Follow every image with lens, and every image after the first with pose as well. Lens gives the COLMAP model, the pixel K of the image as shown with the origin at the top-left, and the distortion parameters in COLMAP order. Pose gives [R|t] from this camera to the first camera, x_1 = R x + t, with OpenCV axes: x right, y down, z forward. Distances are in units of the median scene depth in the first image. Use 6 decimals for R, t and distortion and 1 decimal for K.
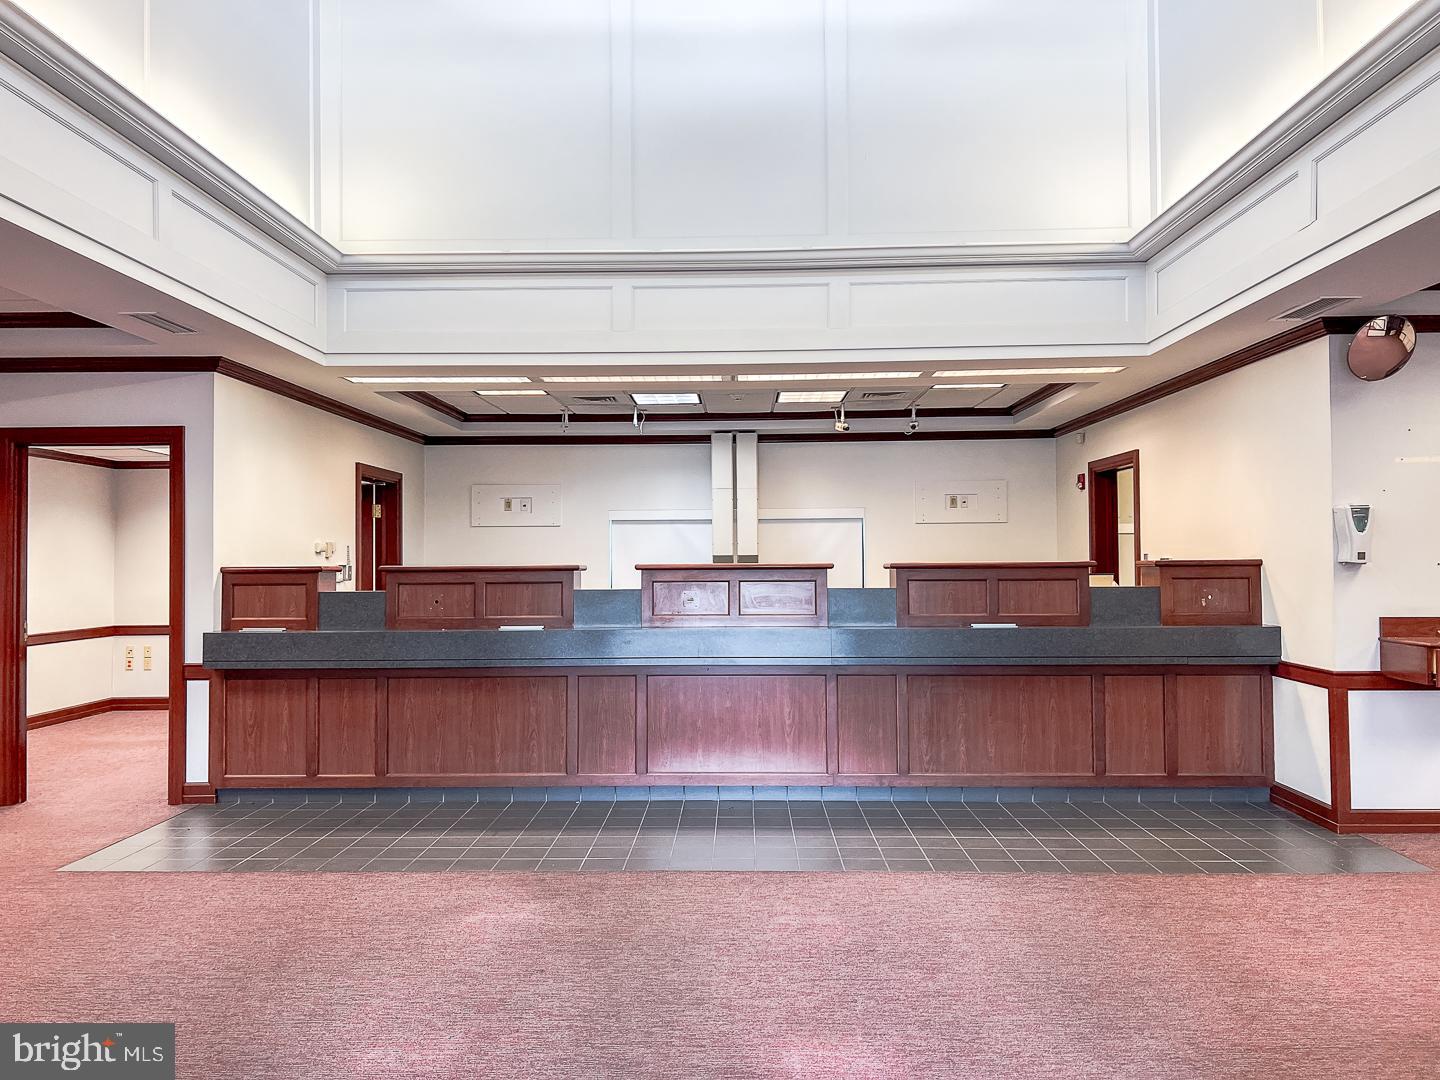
lens RADIAL K [[1074.2, 0, 706.0], [0, 1074.2, 535.4], [0, 0, 1]] dist [0.051040, -0.057004]
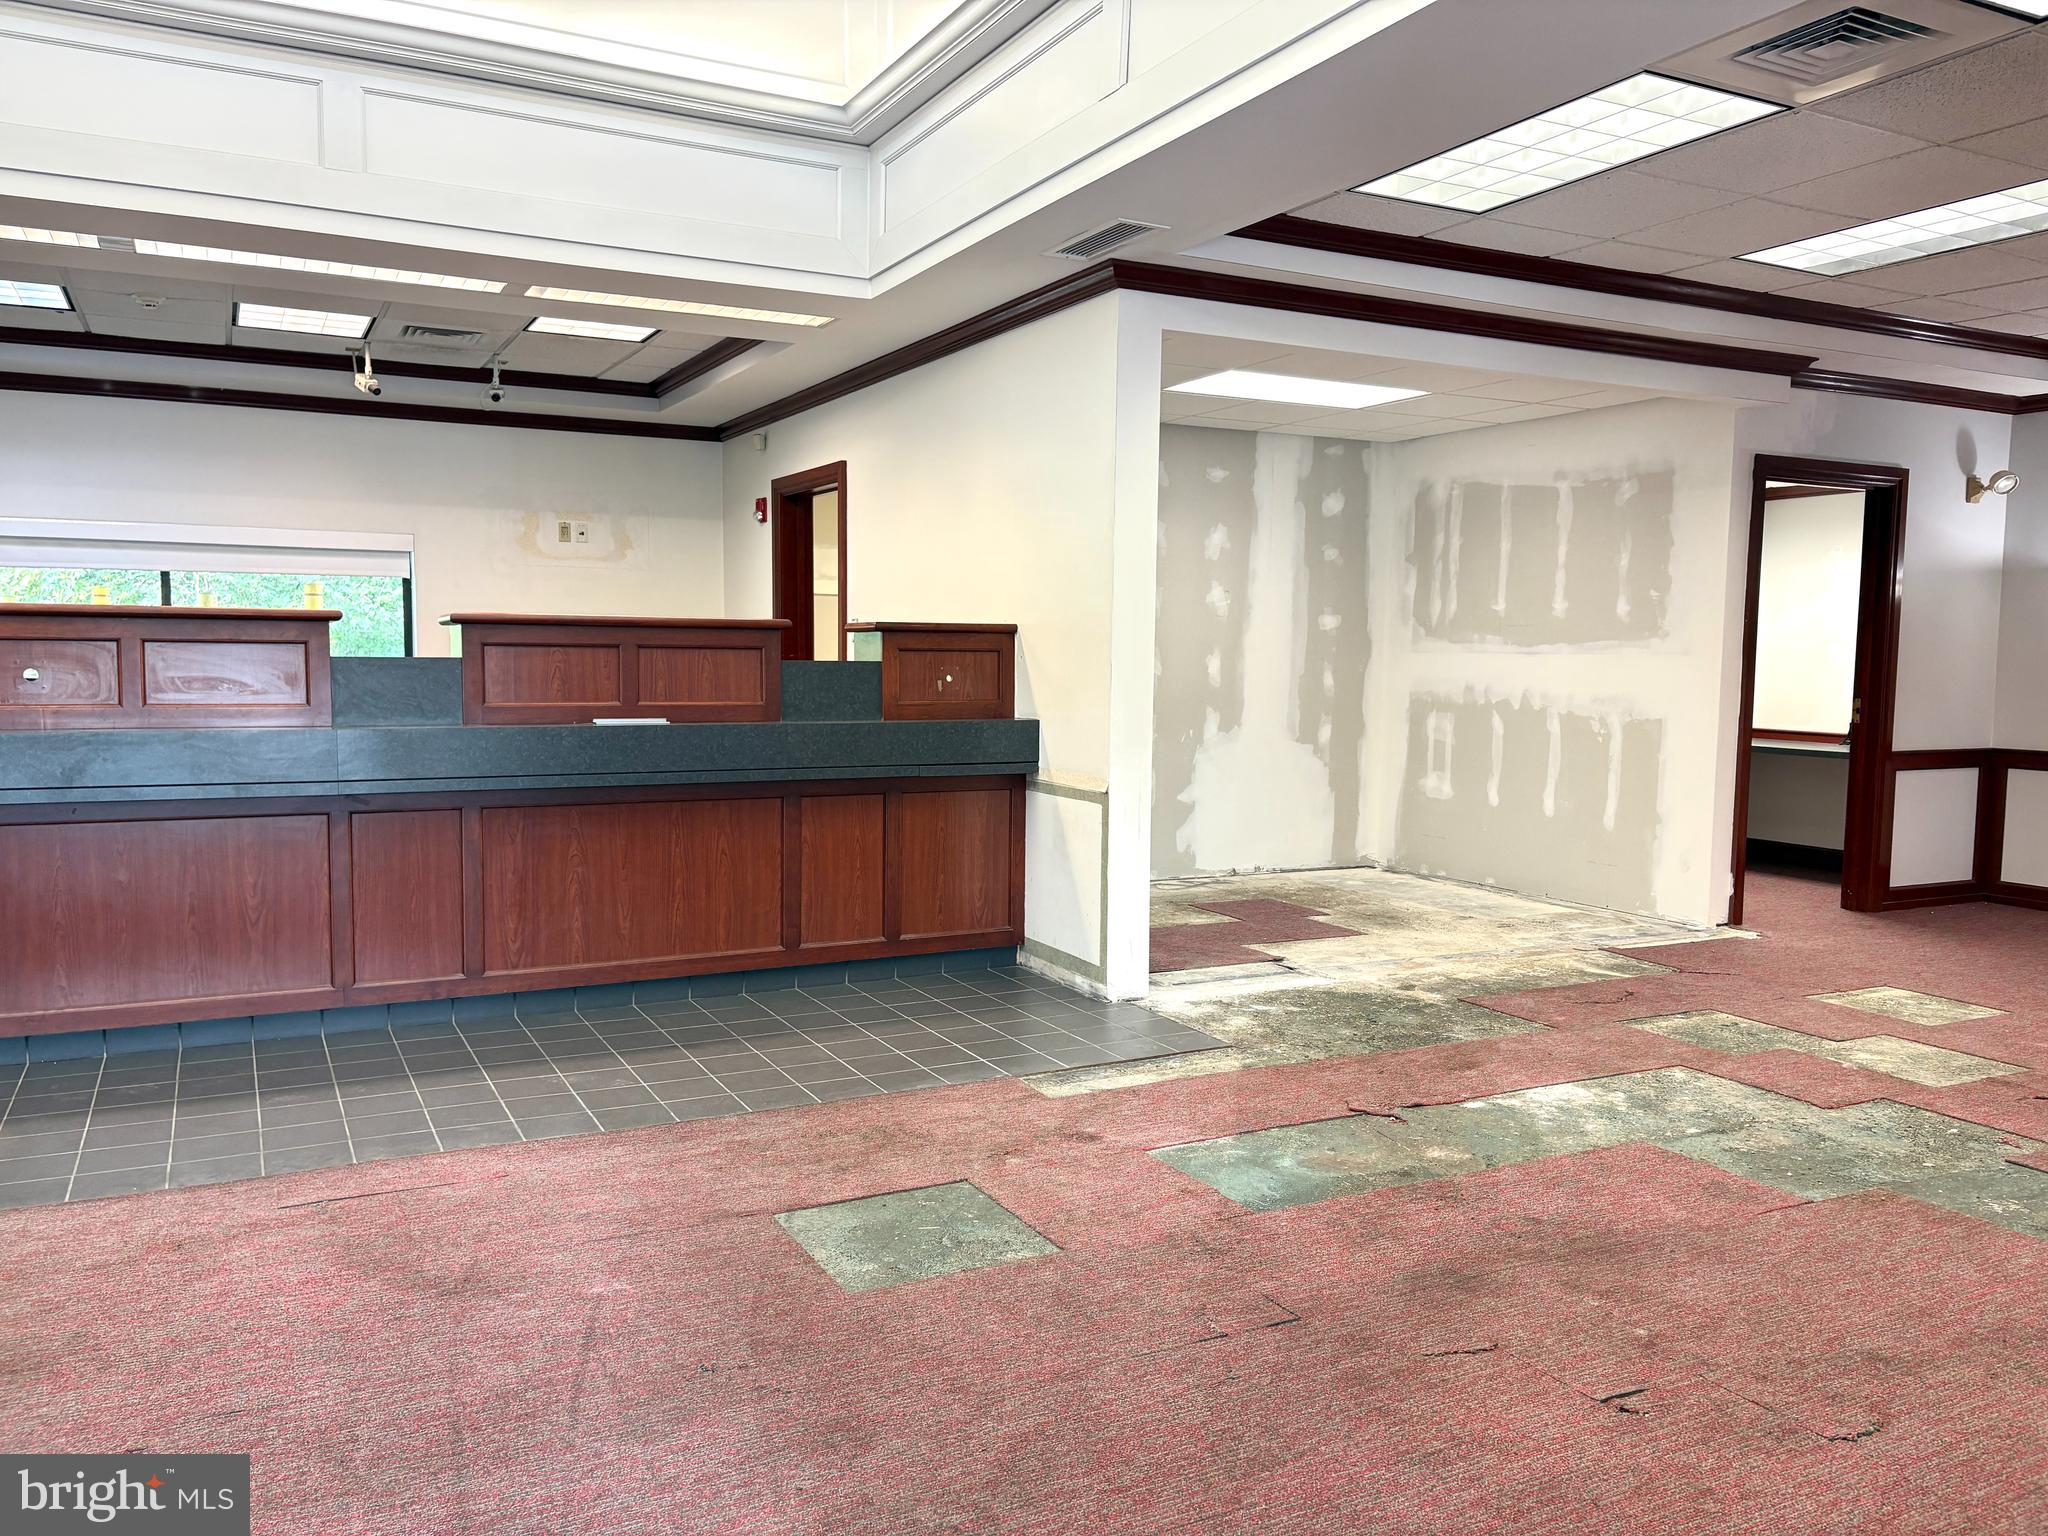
lens RADIAL K [[1575.3, 0, 1039.2], [0, 1575.3, 773.2], [0, 0, 1]] dist [0.023484, -0.022212]
pose [[0.869863, -0.022437, 0.492782, 0.028610], [-0.029674, 0.994776, 0.097674, 0.018664], [-0.492399, -0.099585, 0.864653, 0.115111]]
